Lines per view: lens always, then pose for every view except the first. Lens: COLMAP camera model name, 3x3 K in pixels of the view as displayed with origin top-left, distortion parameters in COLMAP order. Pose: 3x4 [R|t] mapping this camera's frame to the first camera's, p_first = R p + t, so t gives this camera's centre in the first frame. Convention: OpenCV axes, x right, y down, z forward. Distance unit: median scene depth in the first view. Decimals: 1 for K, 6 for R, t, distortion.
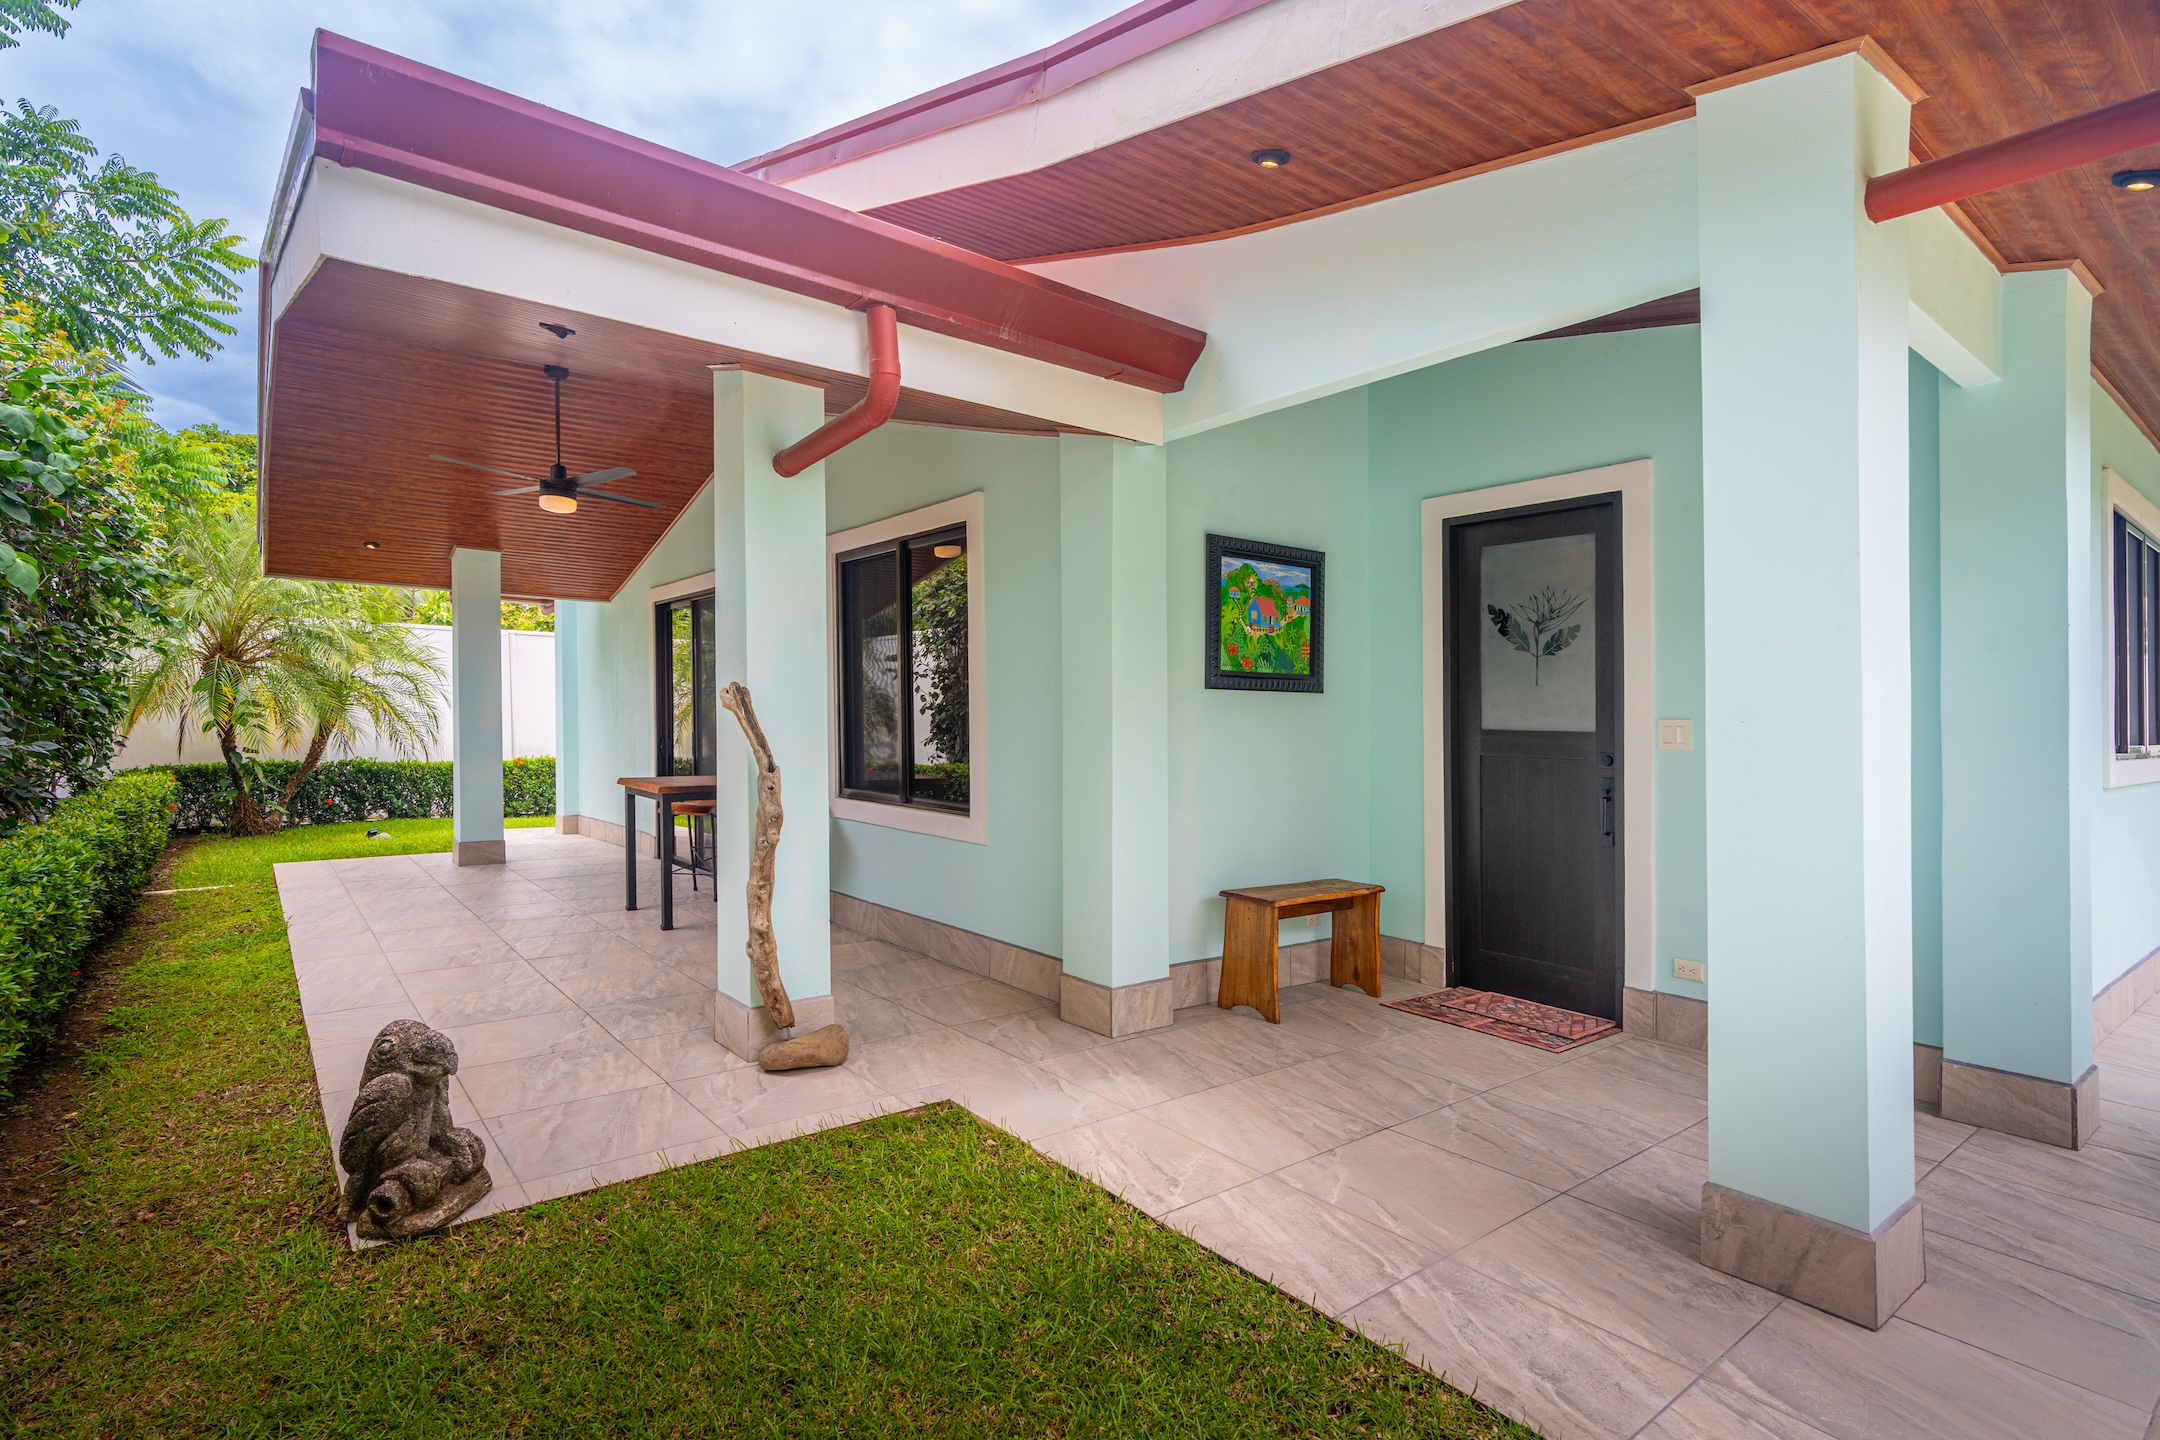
lens RADIAL K [[1040.4, 0, 1072.1], [0, 1040.4, 729.2], [0, 0, 1]] dist [-0.010846, 0.002719]
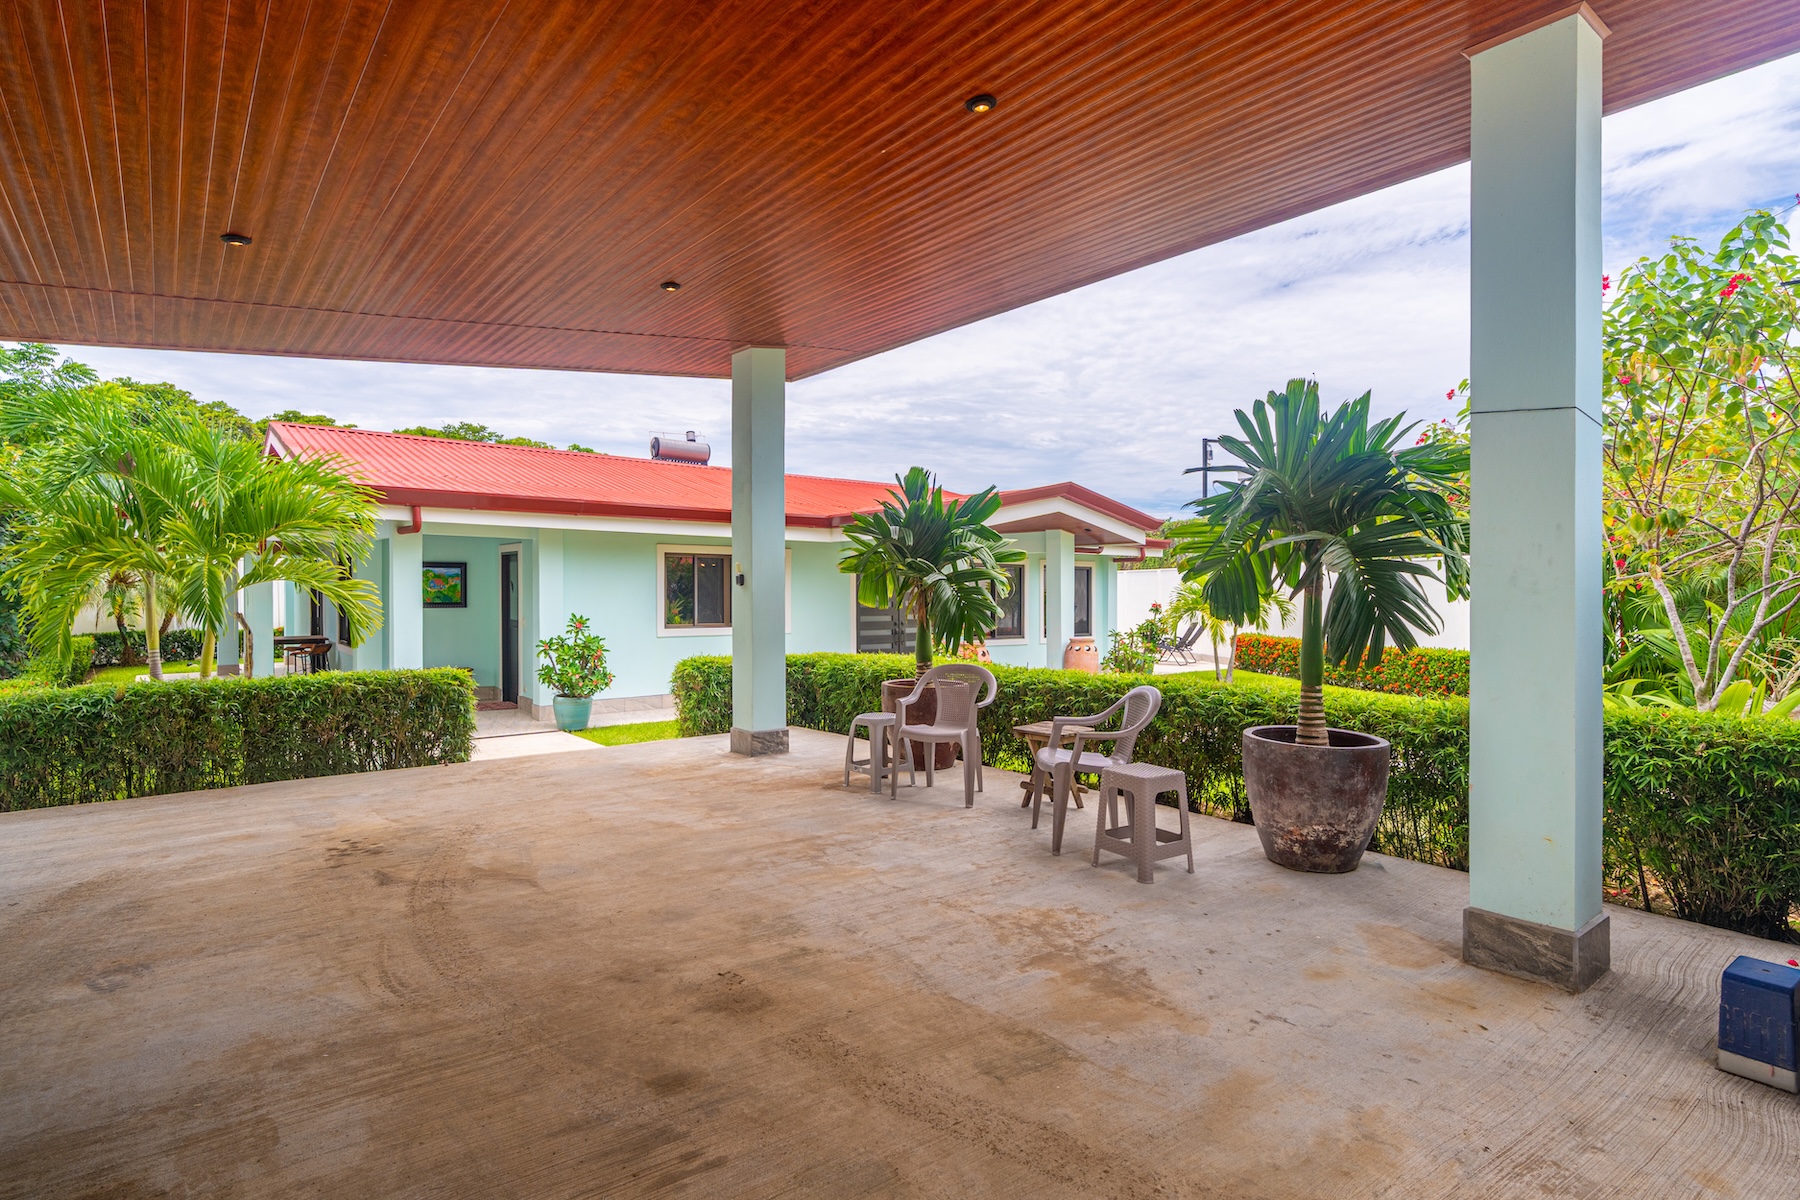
lens RADIAL K [[910.7, 0, 892.0], [0, 910.7, 588.1], [0, 0, 1]] dist [-0.001221, -0.000548]
pose [[0.999962, -0.004638, 0.007393, 1.516900], [0.004713, 0.999938, -0.010086, -0.060393], [-0.007346, 0.010120, 0.999922, -1.766425]]
